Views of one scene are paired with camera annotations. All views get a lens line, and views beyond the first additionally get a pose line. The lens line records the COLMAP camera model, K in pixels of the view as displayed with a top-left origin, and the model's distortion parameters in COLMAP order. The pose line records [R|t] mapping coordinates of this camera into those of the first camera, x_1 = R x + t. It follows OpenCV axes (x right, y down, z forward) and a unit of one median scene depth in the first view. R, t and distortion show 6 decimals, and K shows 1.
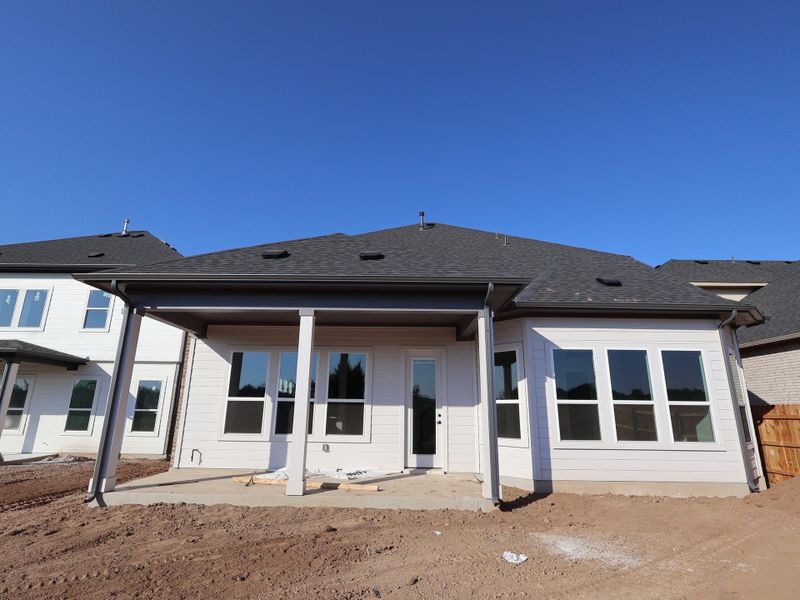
lens RADIAL K [[418.9, 0, 395.0], [0, 418.9, 299.9], [0, 0, 1]] dist [0.003461, 0.001055]
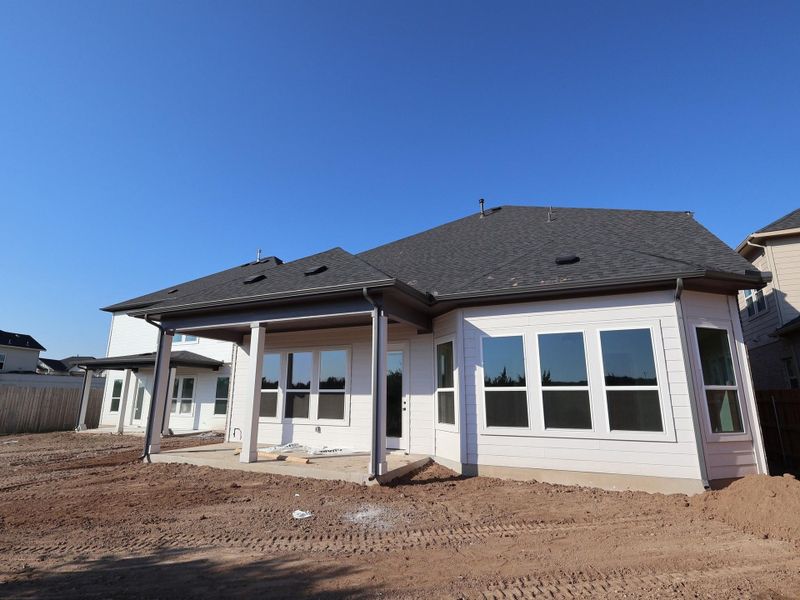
lens RADIAL K [[418.9, 0, 395.0], [0, 418.9, 299.9], [0, 0, 1]] dist [0.003461, 0.001055]
pose [[0.909632, -0.102033, -0.402690, 0.564214], [0.113502, 0.993527, 0.004649, -0.002312], [0.399609, -0.049935, 0.915325, -0.009384]]
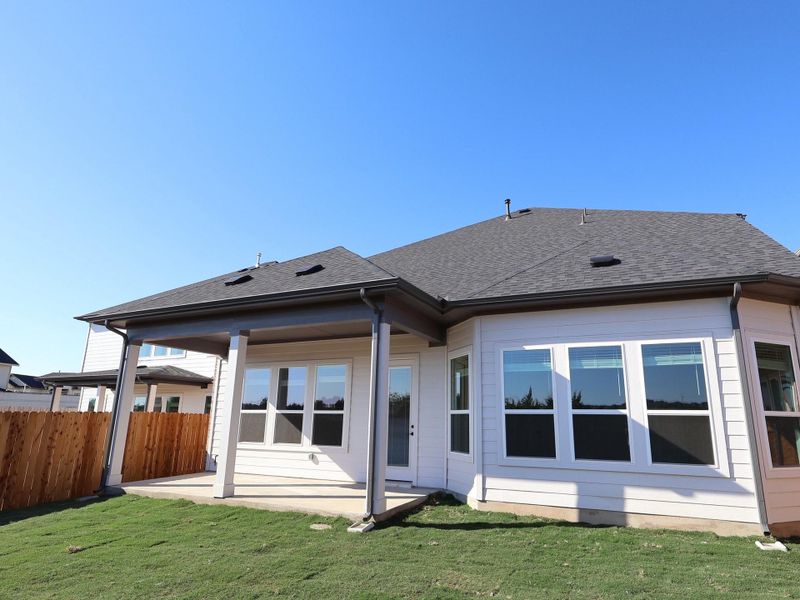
lens RADIAL K [[453.1, 0, 424.6], [0, 453.1, 316.1], [0, 0, 1]] dist [0.014931, 0.000618]
pose [[0.919405, -0.088299, -0.383272, 0.554217], [0.099698, 0.994968, 0.009937, 0.019158], [0.380466, -0.047348, 0.923582, 0.076190]]
